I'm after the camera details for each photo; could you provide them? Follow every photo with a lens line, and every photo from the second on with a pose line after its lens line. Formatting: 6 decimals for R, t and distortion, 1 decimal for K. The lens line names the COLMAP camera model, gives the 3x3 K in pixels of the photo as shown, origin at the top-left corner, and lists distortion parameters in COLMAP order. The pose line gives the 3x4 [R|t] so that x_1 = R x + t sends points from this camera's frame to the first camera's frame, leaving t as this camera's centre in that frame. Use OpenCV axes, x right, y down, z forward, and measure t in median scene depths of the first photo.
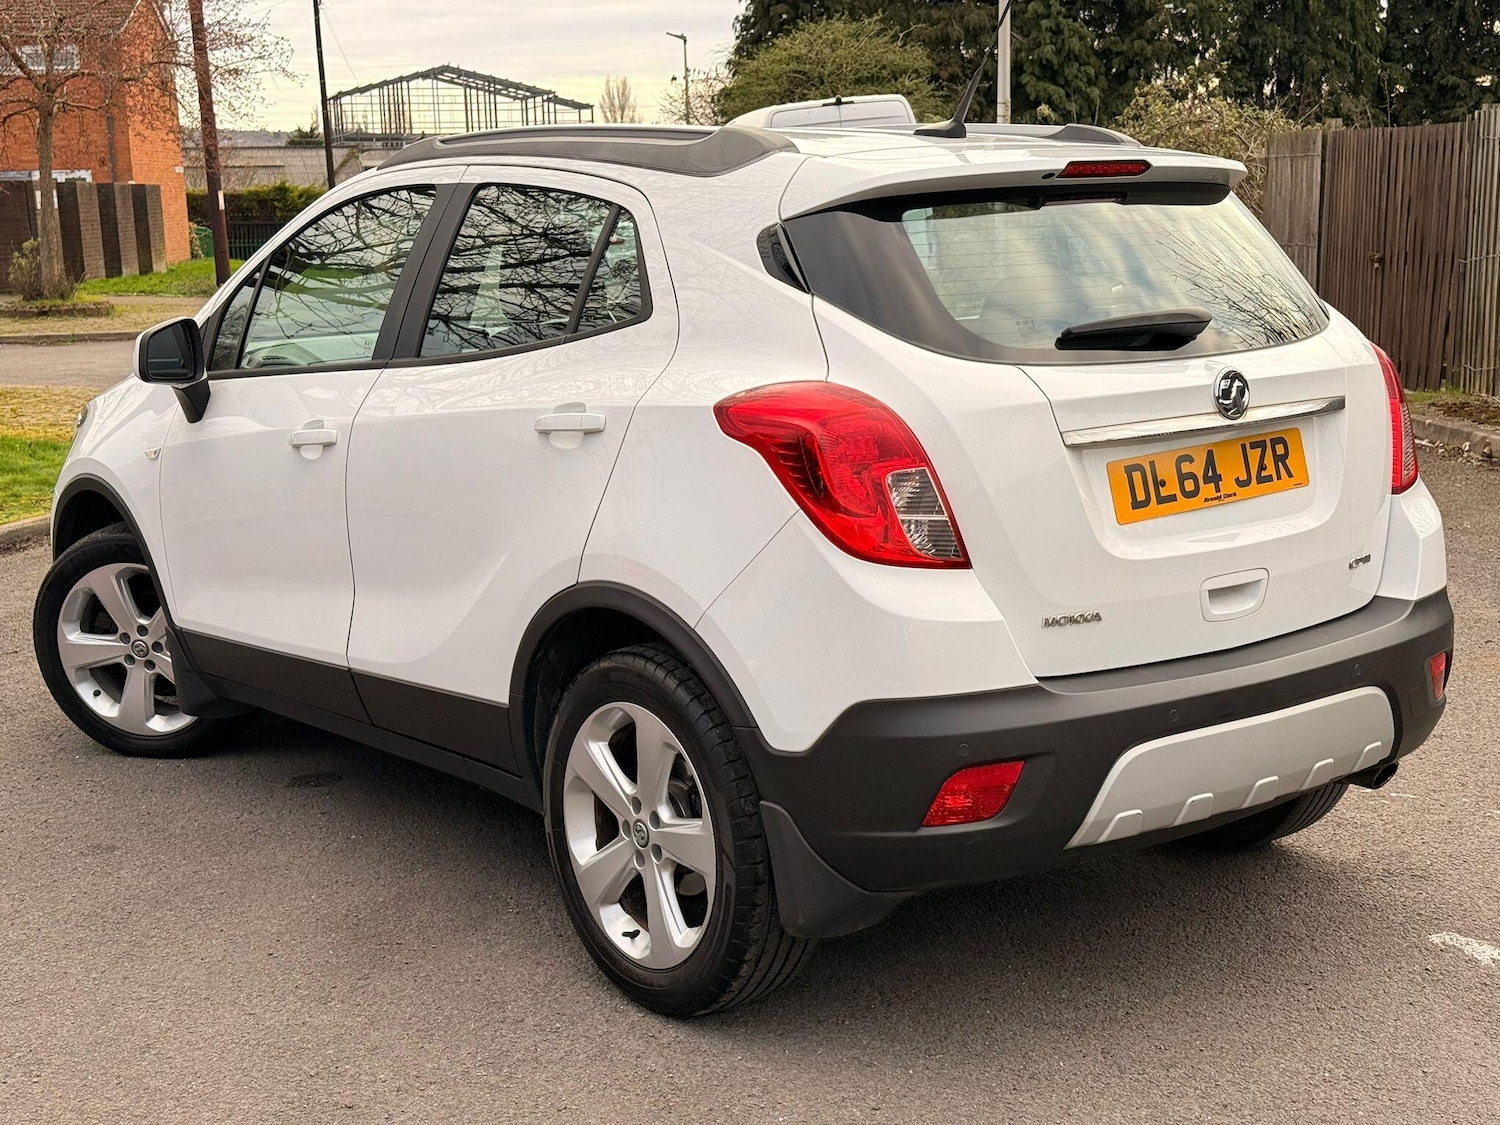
lens RADIAL K [[2086.4, 0, 742.6], [0, 2086.4, 558.1], [0, 0, 1]] dist [0.230190, -0.511458]
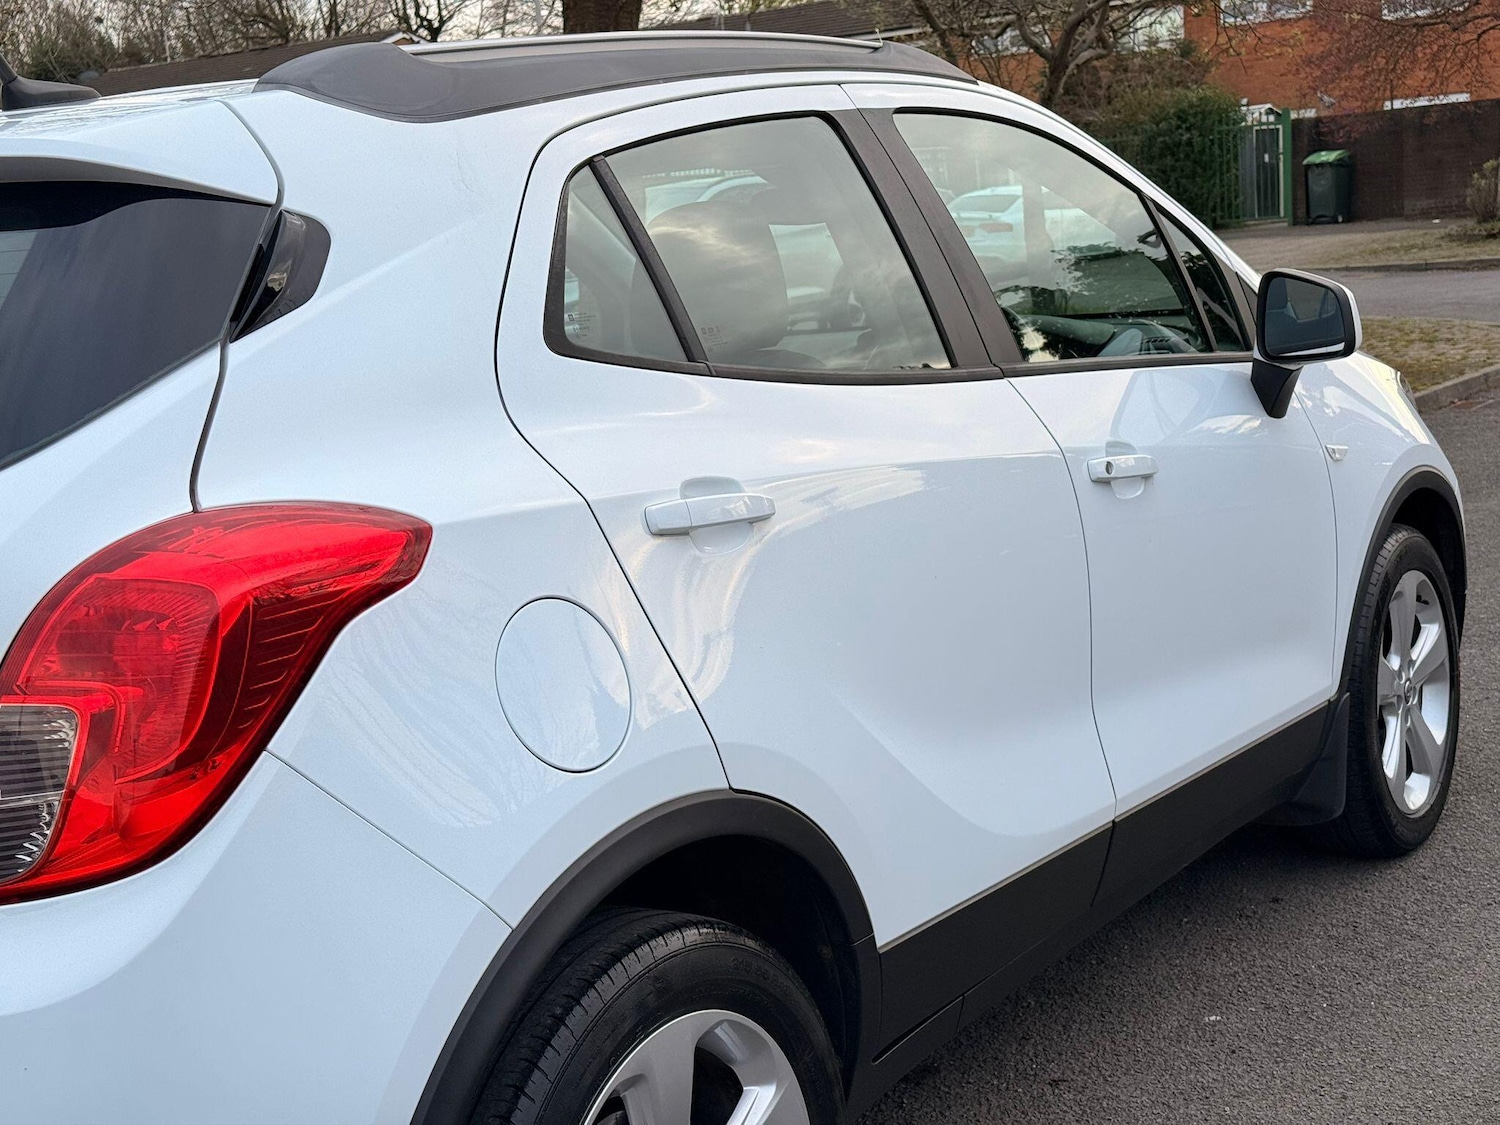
lens RADIAL K [[2086.4, 0, 742.6], [0, 2086.4, 558.1], [0, 0, 1]] dist [0.230190, -0.511458]
pose [[0.323037, 0.150755, -0.934302, 0.840666], [-0.083203, 0.987932, 0.130641, -0.190273], [0.942722, 0.035535, 0.331682, 1.115478]]
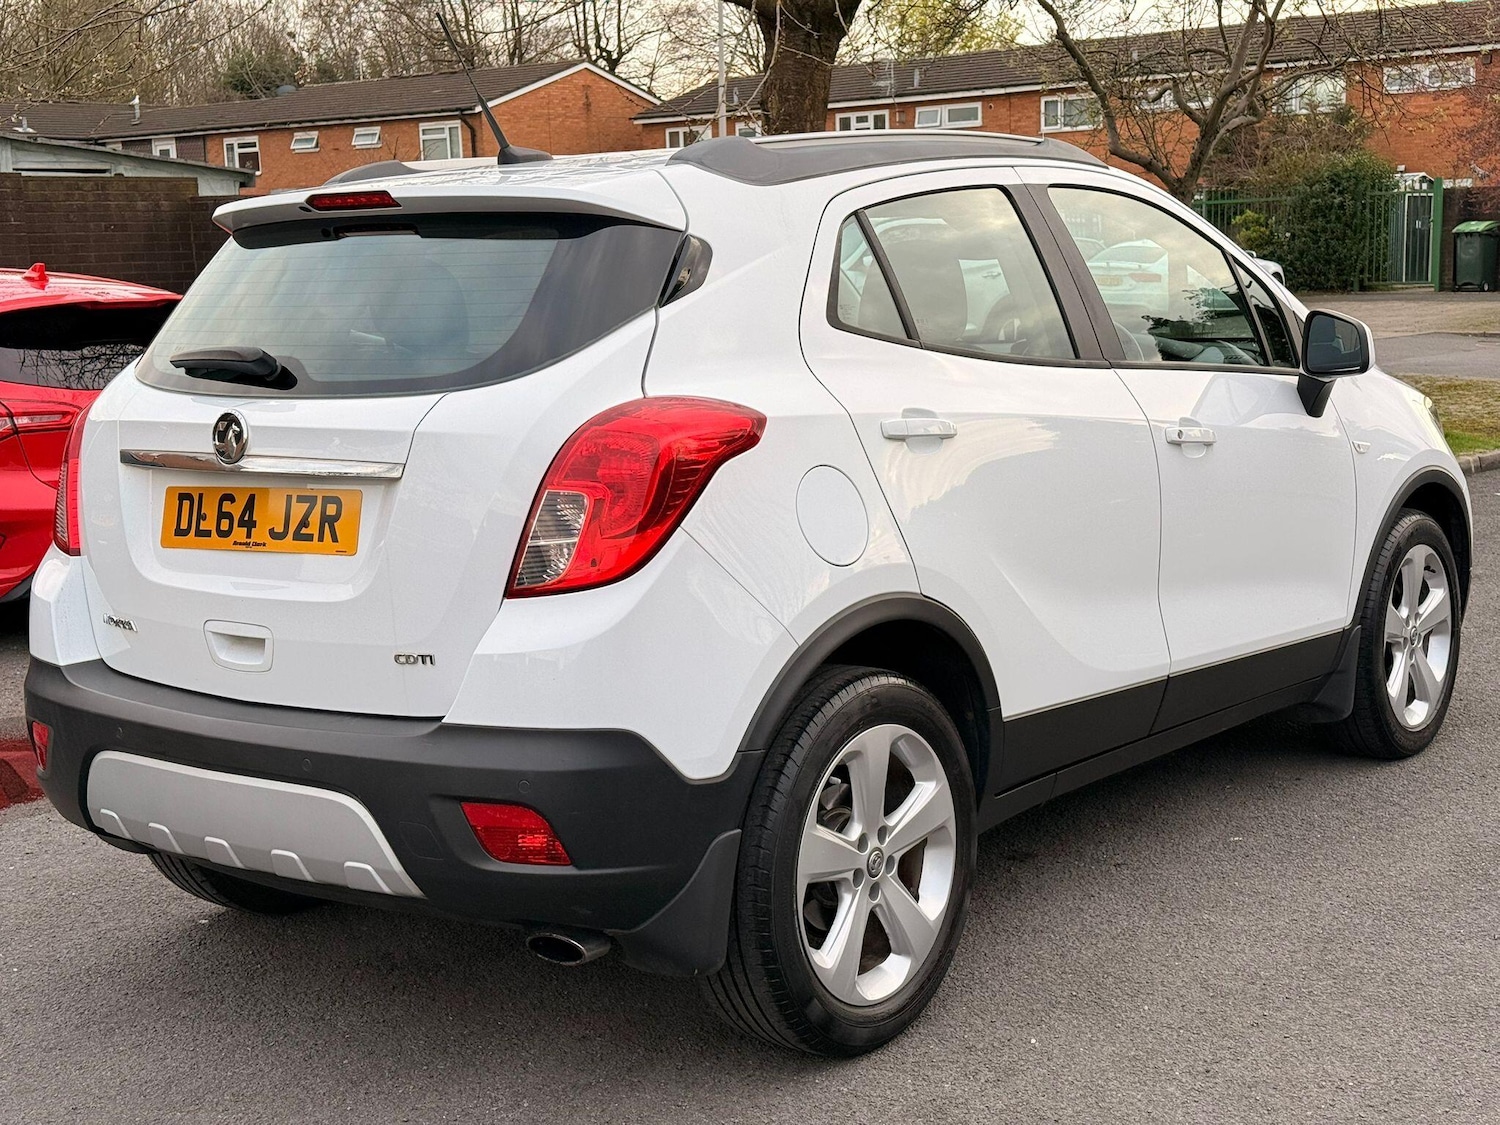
lens RADIAL K [[2086.4, 0, 742.6], [0, 2086.4, 558.1], [0, 0, 1]] dist [0.230190, -0.511458]
pose [[0.254198, 0.154143, -0.954790, 1.217307], [-0.138123, 0.982884, 0.121906, -0.172777], [0.957239, 0.100890, 0.271138, 0.959718]]
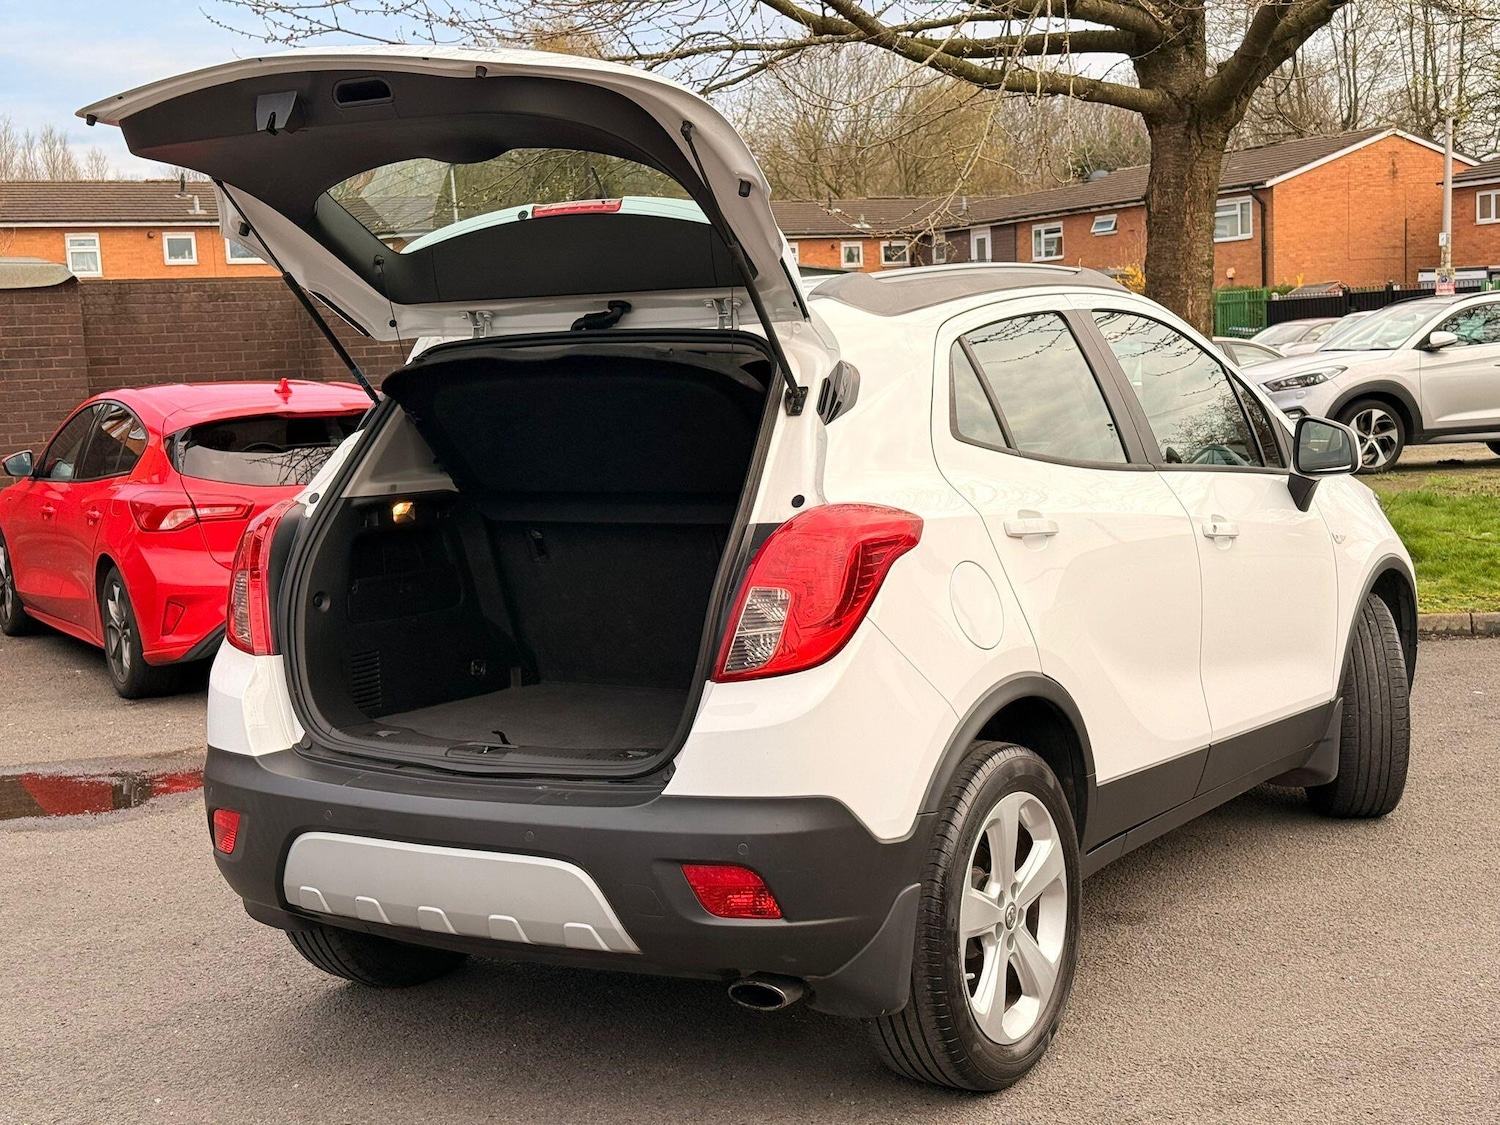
lens RADIAL K [[2086.4, 0, 742.6], [0, 2086.4, 558.1], [0, 0, 1]] dist [0.230190, -0.511458]
pose [[0.347129, 0.106873, -0.931708, 1.281136], [-0.129564, 0.989424, 0.065221, -0.160449], [0.928824, 0.098075, 0.357305, 0.752505]]
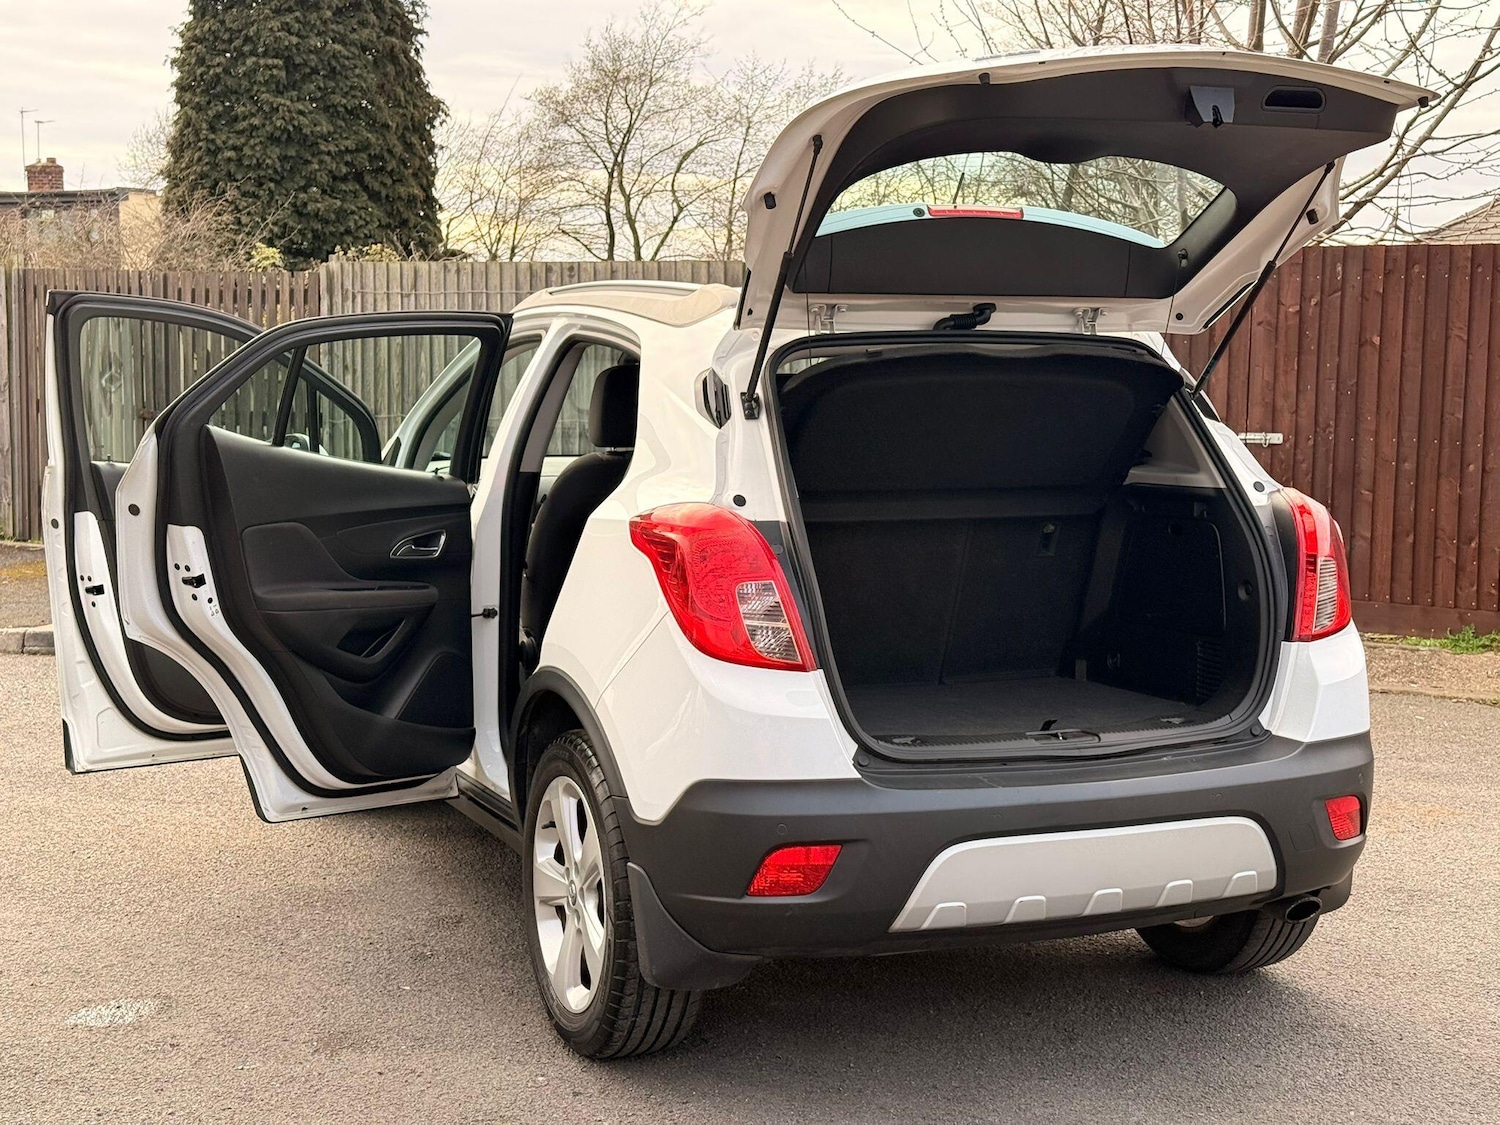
lens RADIAL K [[2086.4, 0, 742.6], [0, 2086.4, 558.1], [0, 0, 1]] dist [0.230190, -0.511458]
pose [[0.966037, 0.056438, -0.252167, 0.334340], [-0.073575, 0.995540, -0.059045, 0.012310], [0.247710, 0.075593, 0.965881, -0.109037]]
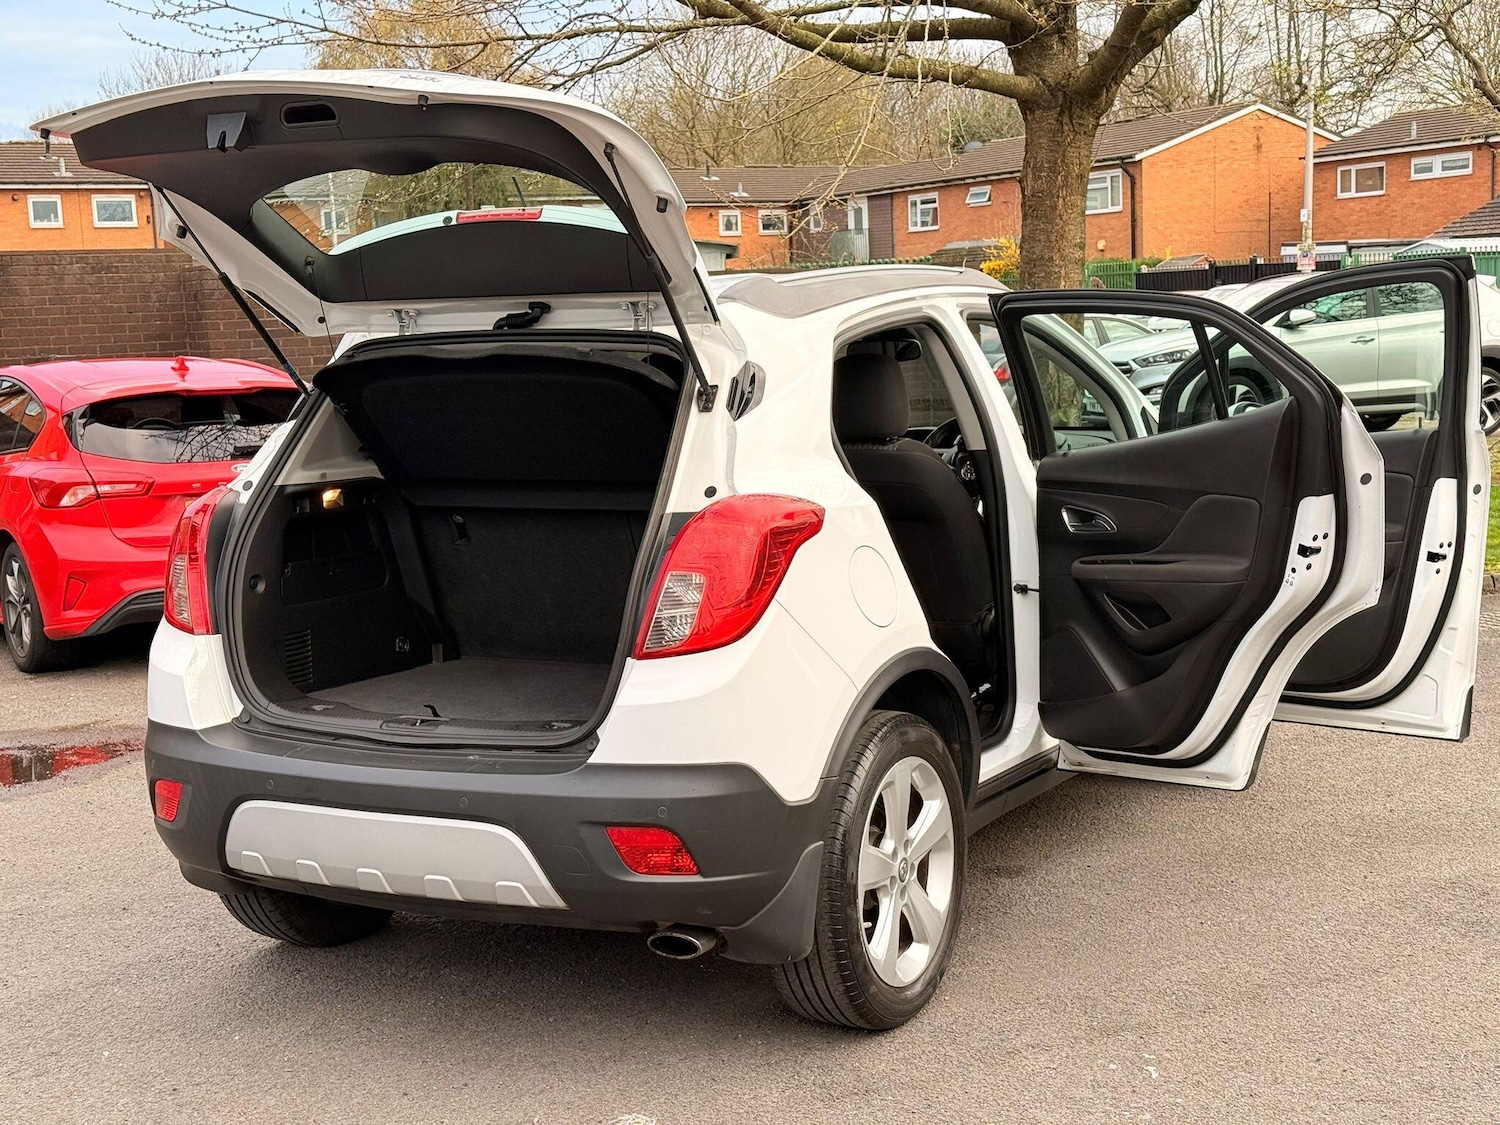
lens RADIAL K [[2086.4, 0, 742.6], [0, 2086.4, 558.1], [0, 0, 1]] dist [0.230190, -0.511458]
pose [[0.401178, 0.120499, -0.908040, 1.355634], [-0.130967, 0.988671, 0.073337, -0.173873], [0.906589, 0.089502, 0.412414, 0.699883]]
